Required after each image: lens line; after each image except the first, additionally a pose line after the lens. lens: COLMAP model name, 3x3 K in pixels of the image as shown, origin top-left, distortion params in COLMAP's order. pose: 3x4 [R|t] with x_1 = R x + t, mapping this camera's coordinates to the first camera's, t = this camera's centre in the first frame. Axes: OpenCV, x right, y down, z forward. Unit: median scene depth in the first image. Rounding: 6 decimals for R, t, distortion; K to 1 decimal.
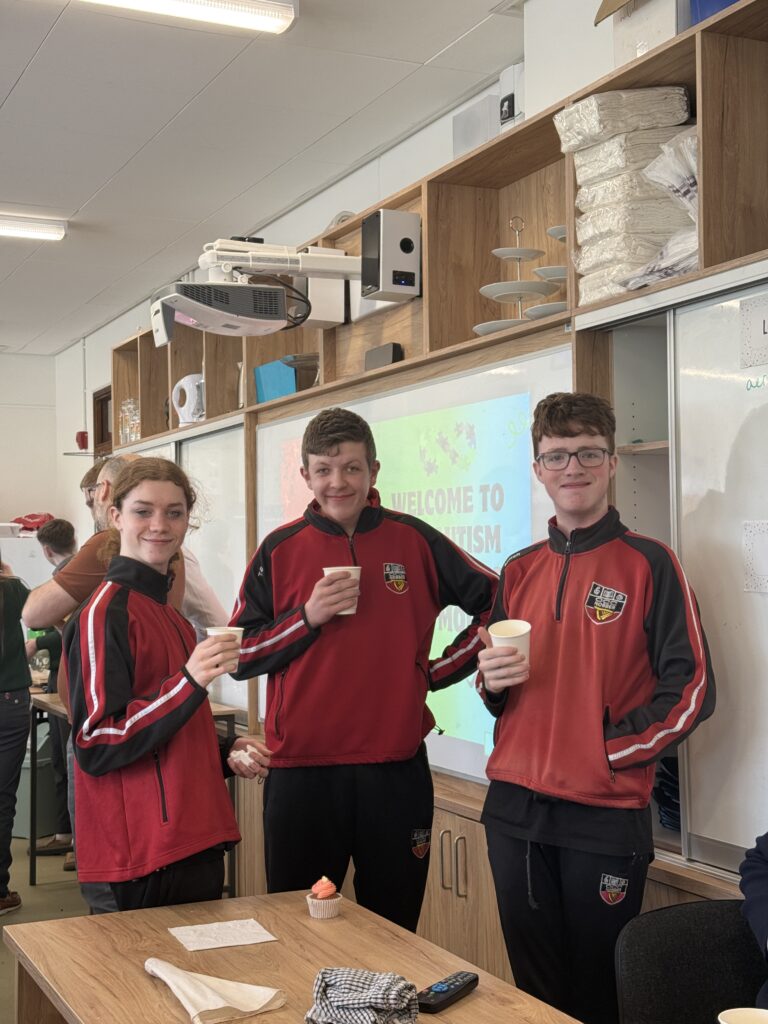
lens RADIAL K [[1418.8, 0, 383.6], [0, 1418.8, 512.2], [0, 0, 1]] dist [0.142352, 0.000000]
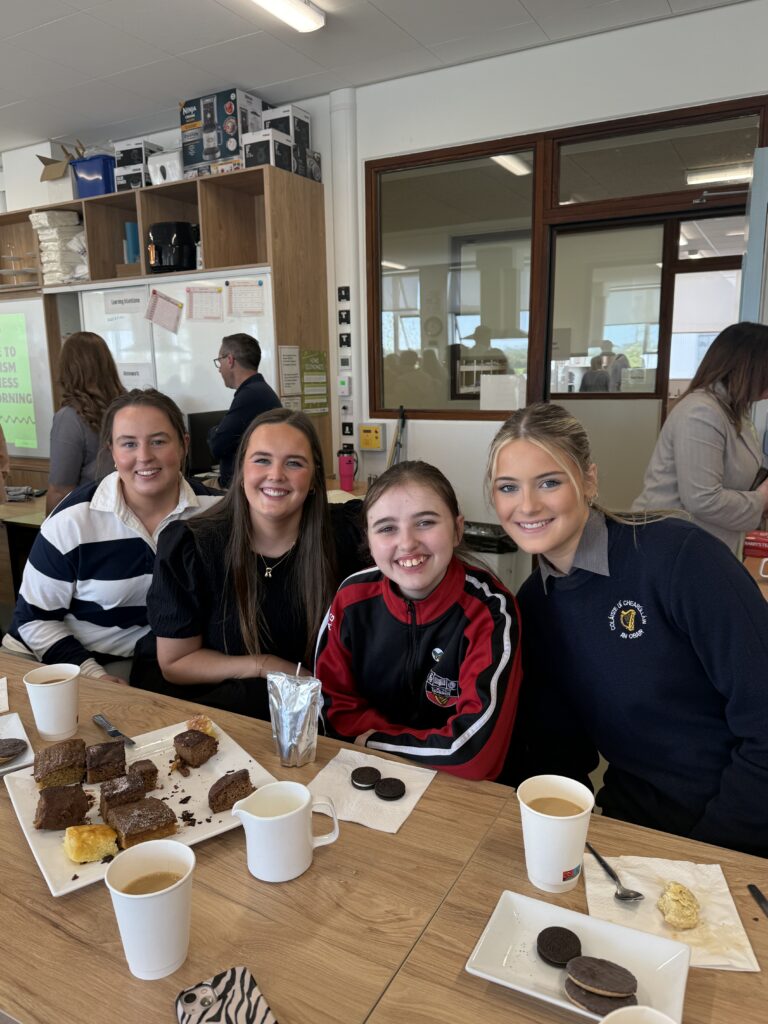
lens RADIAL K [[721.8, 0, 385.3], [0, 721.8, 512.4], [0, 0, 1]] dist [0.000505, 0.000674]
pose [[0.806361, -0.109315, 0.581234, -0.209738], [-0.020015, 0.977163, 0.211547, -0.018983], [-0.591085, -0.182217, 0.785758, -0.650353]]
